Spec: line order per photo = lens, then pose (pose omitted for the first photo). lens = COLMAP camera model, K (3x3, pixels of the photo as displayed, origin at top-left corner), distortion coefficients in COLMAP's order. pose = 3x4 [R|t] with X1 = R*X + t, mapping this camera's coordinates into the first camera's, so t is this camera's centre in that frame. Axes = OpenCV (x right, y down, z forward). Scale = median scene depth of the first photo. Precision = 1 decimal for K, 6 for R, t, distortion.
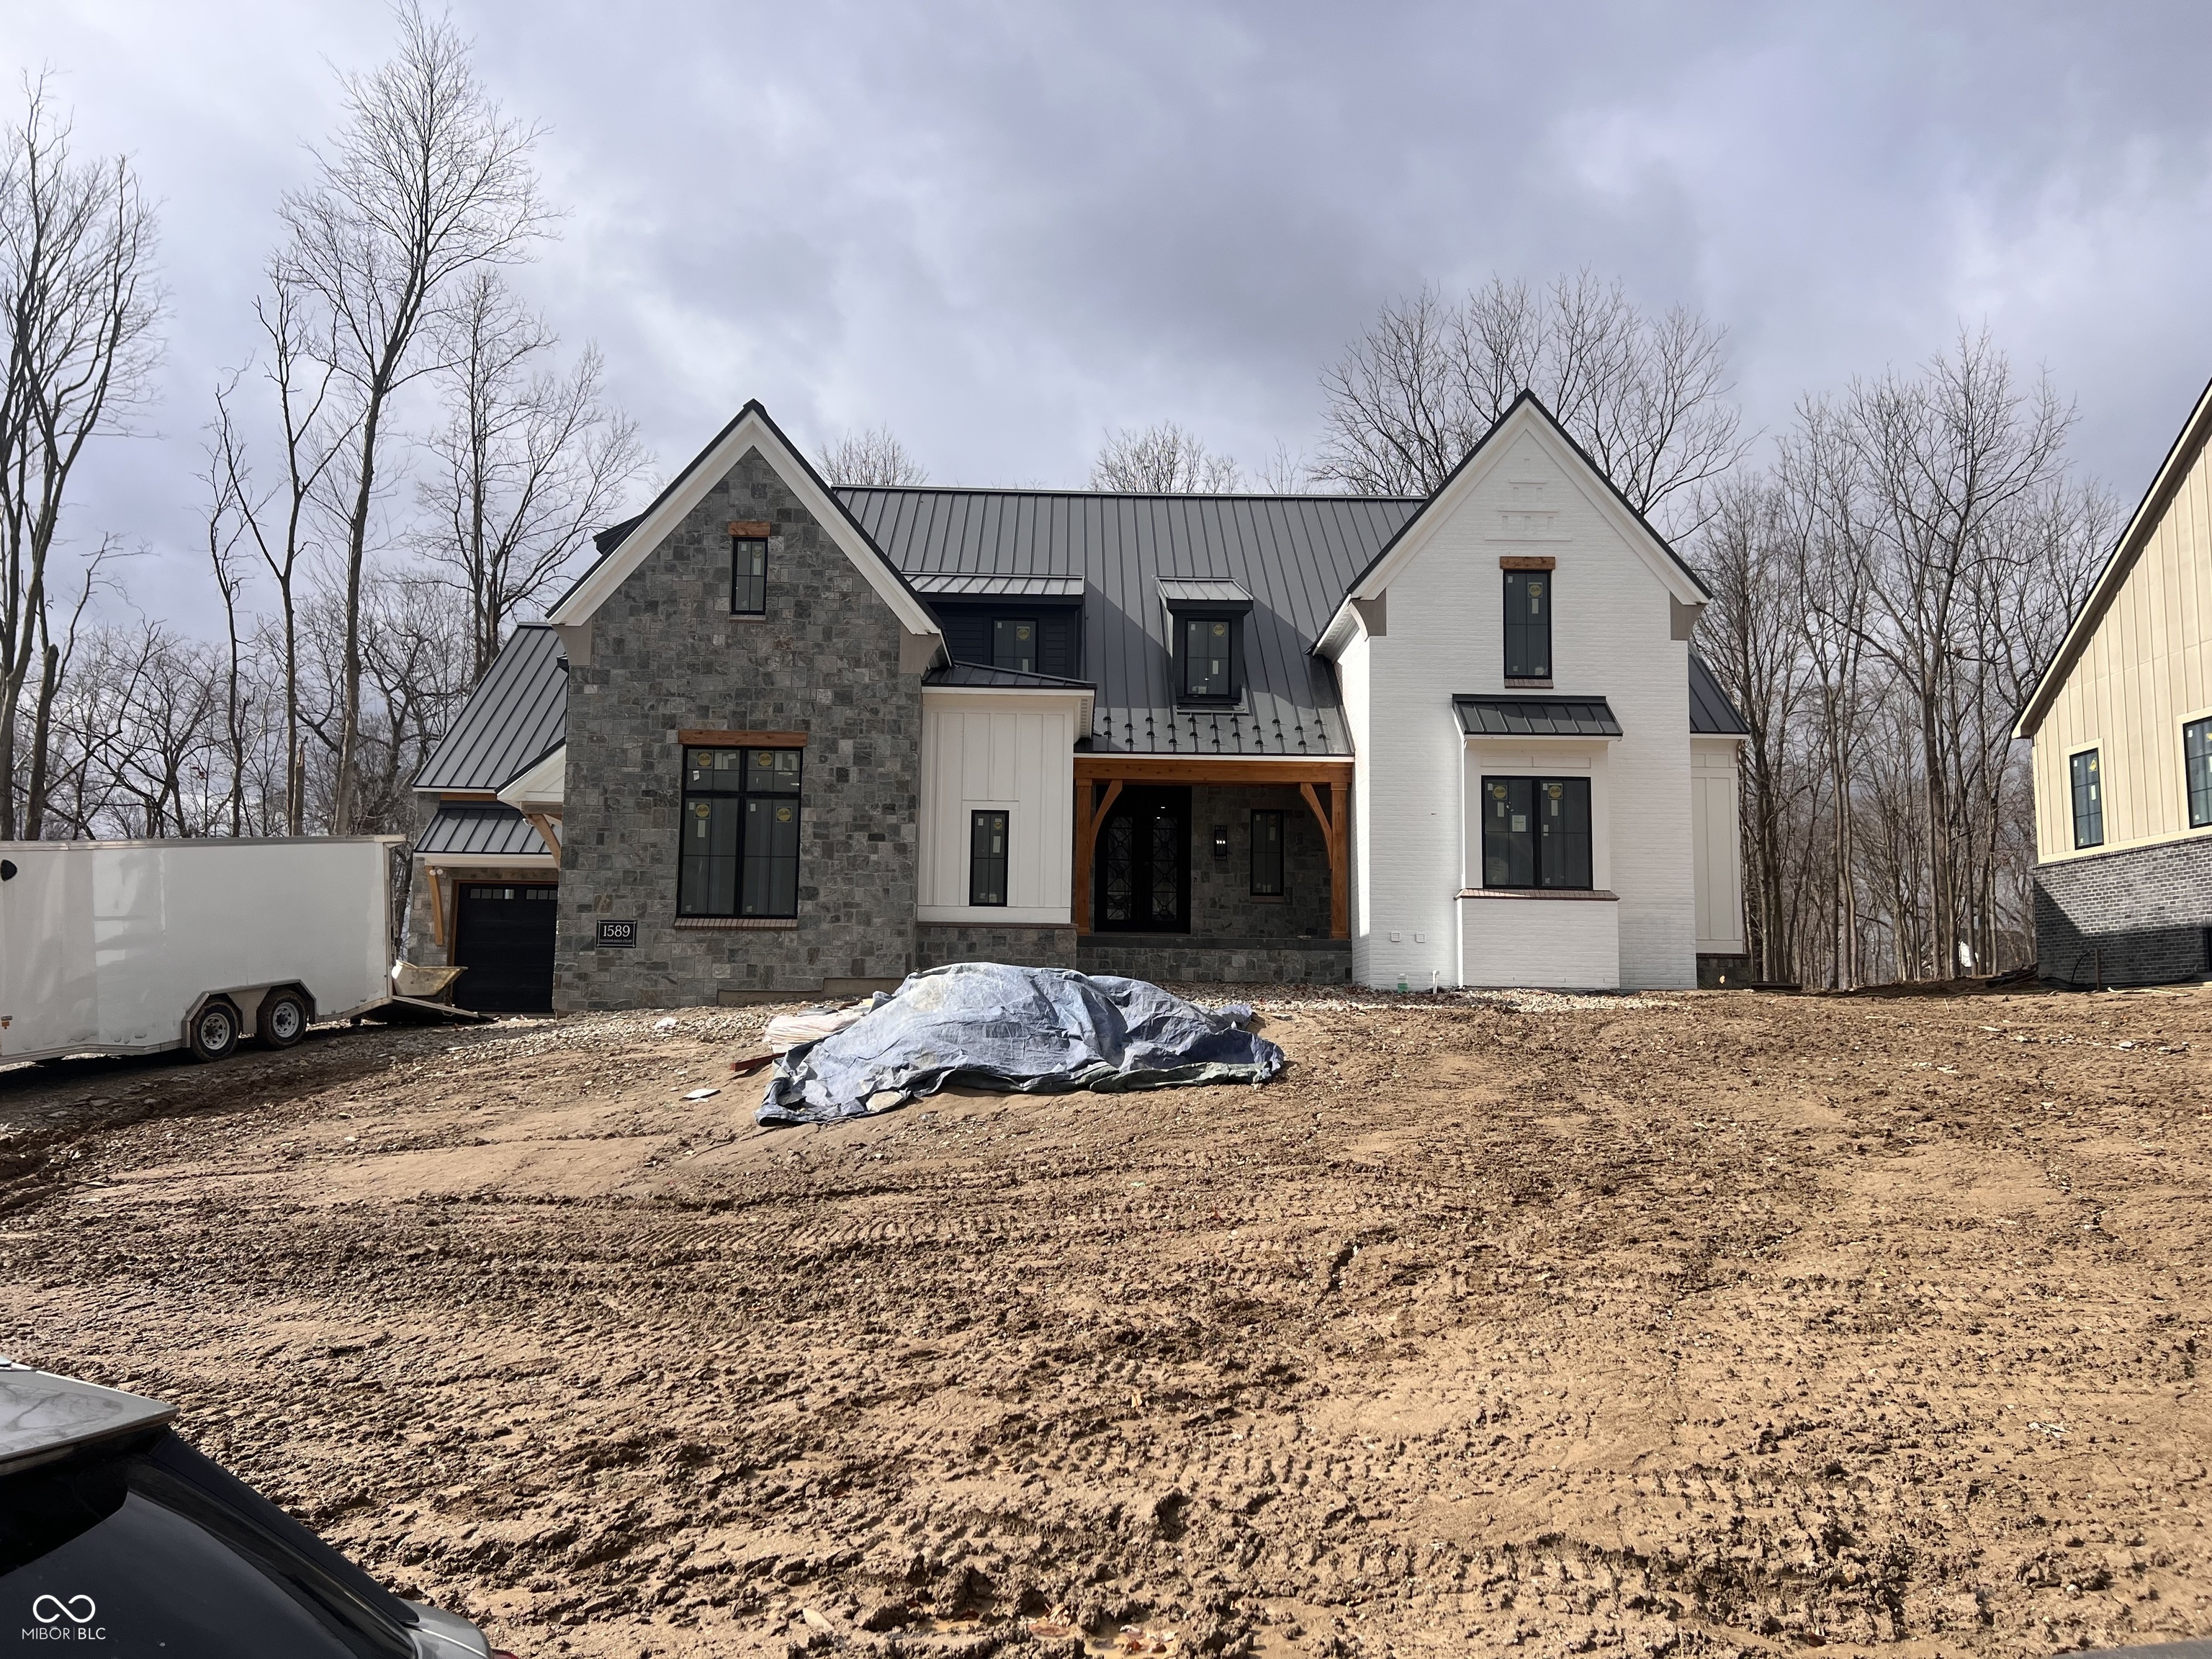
lens RADIAL K [[1651.3, 0, 1117.4], [0, 1651.3, 832.6], [0, 0, 1]] dist [0.099873, -0.137789]
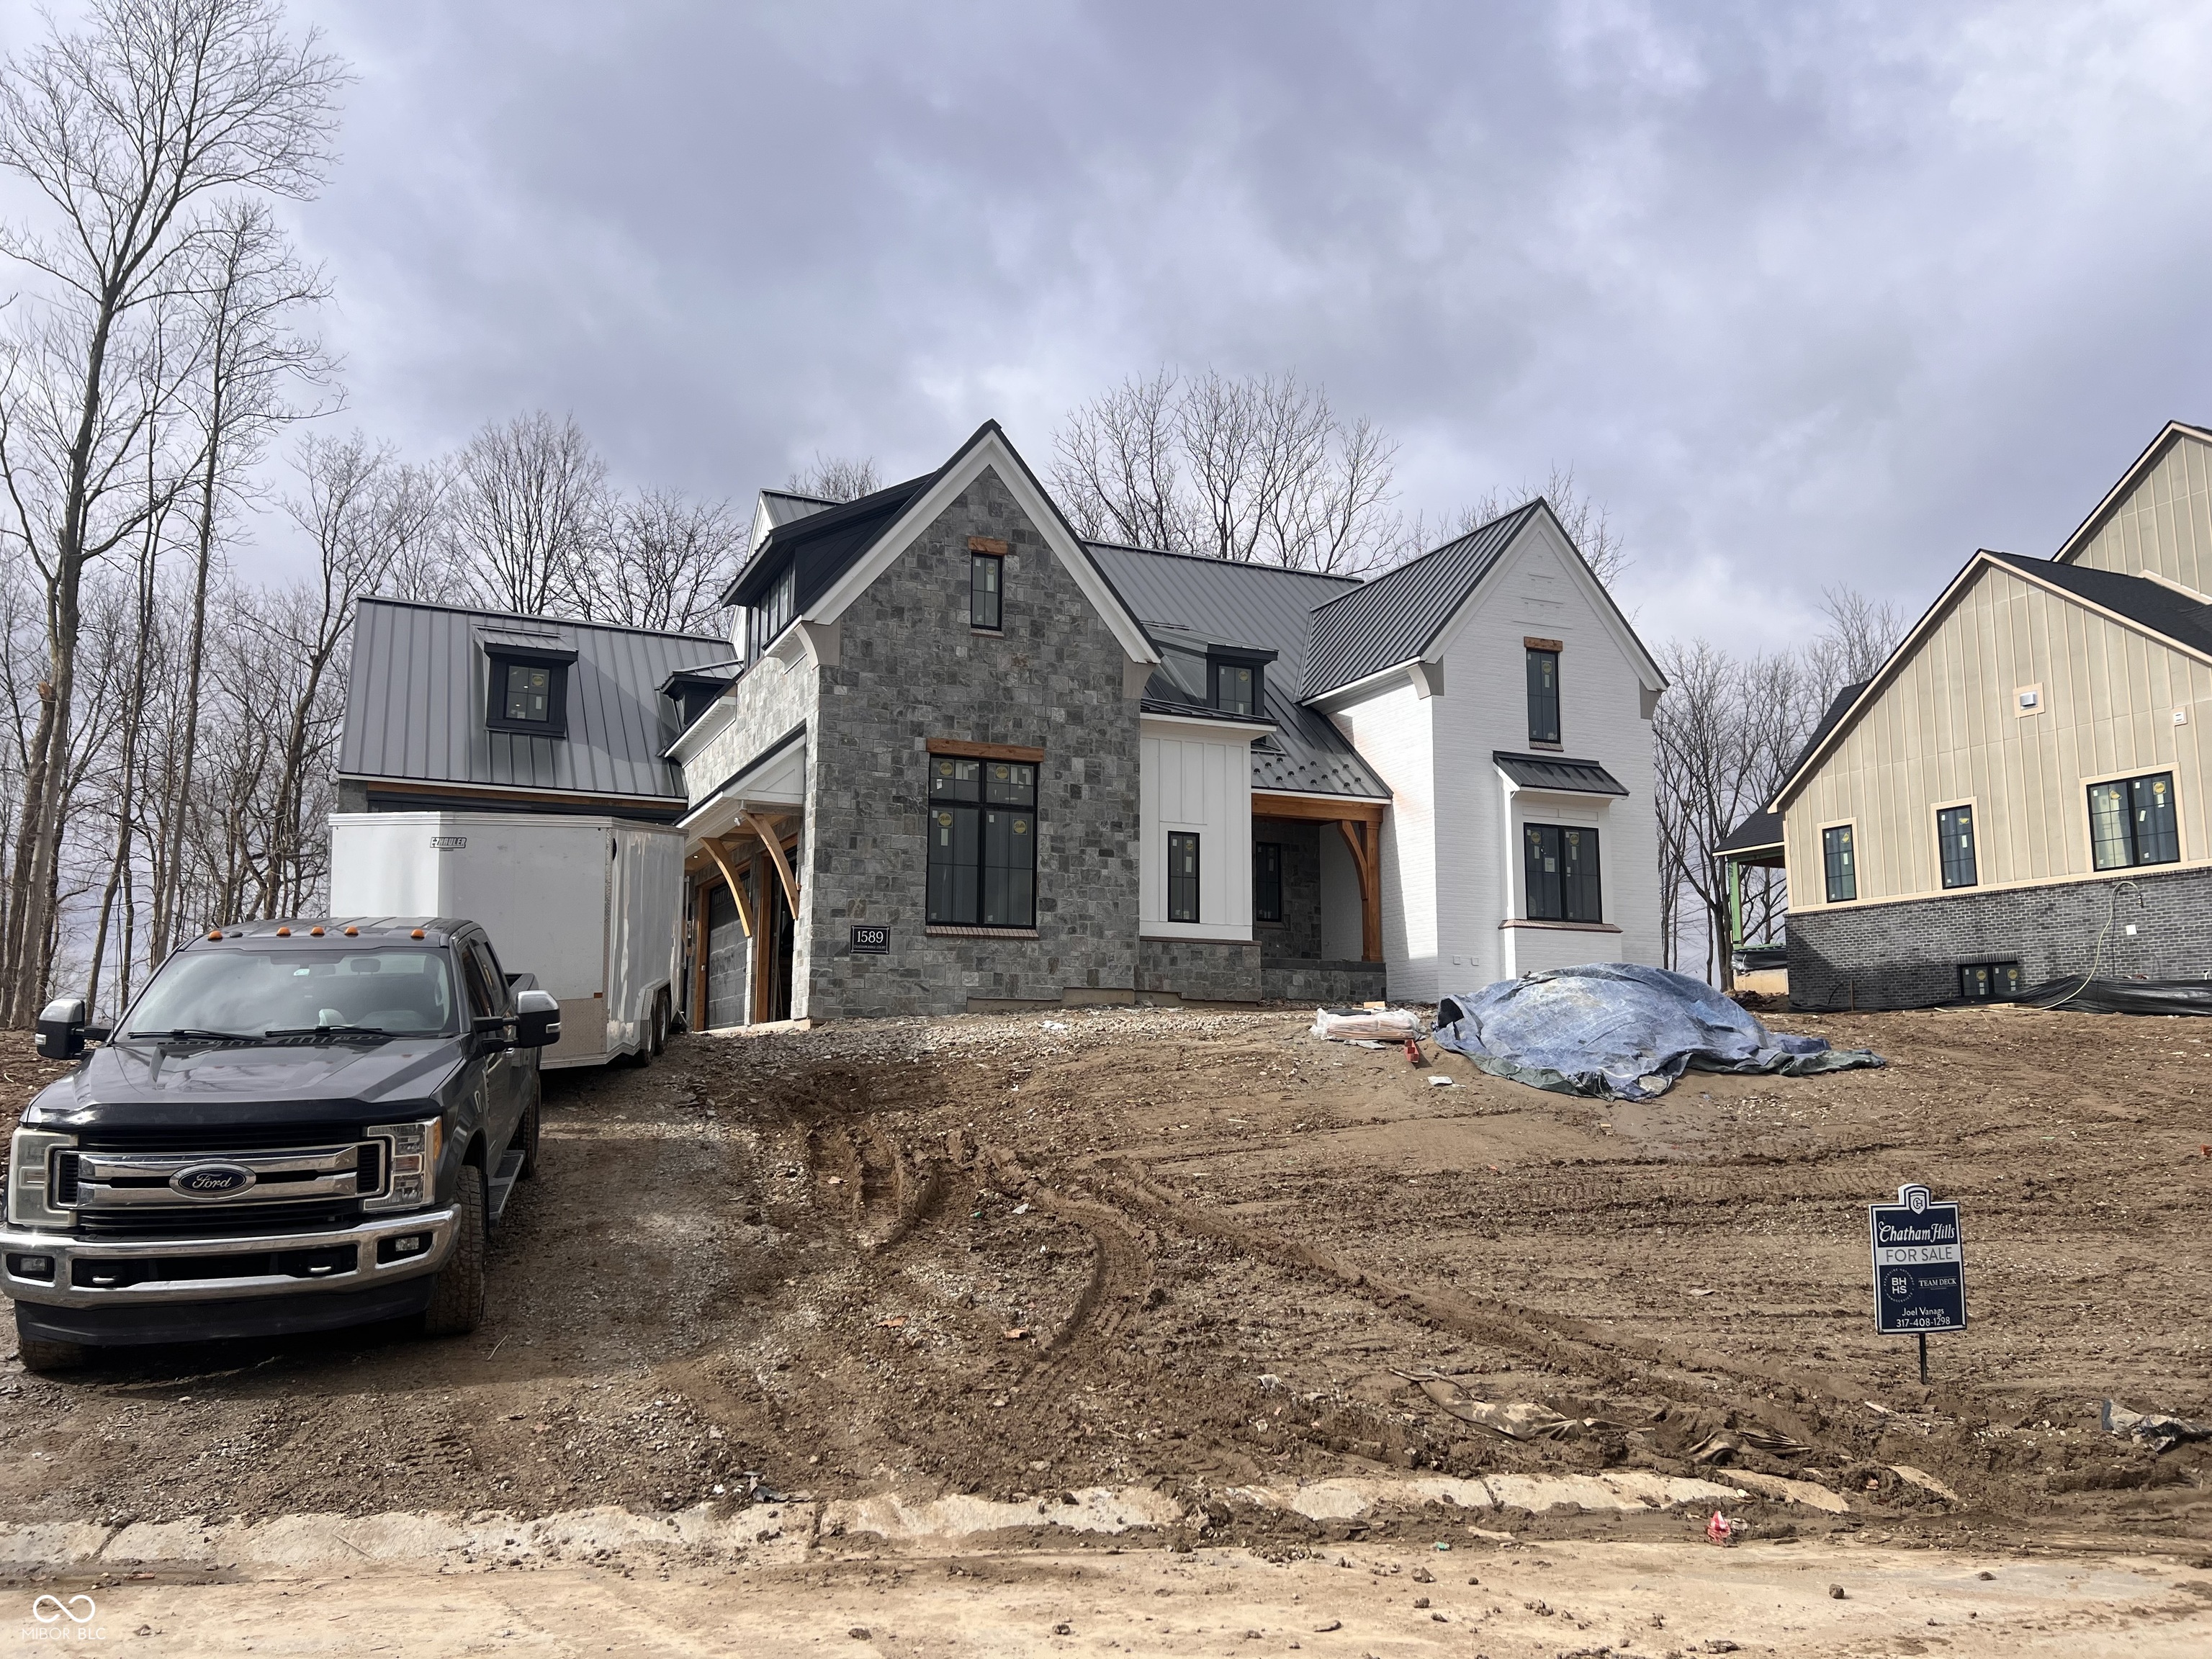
lens RADIAL K [[1681.2, 0, 1128.3], [0, 1681.2, 821.6], [0, 0, 1]] dist [0.108479, -0.205129]
pose [[0.918846, 0.050507, 0.391370, -0.535108], [-0.039177, 0.998551, -0.036886, 0.021057], [-0.392666, 0.018560, 0.919494, 0.017893]]
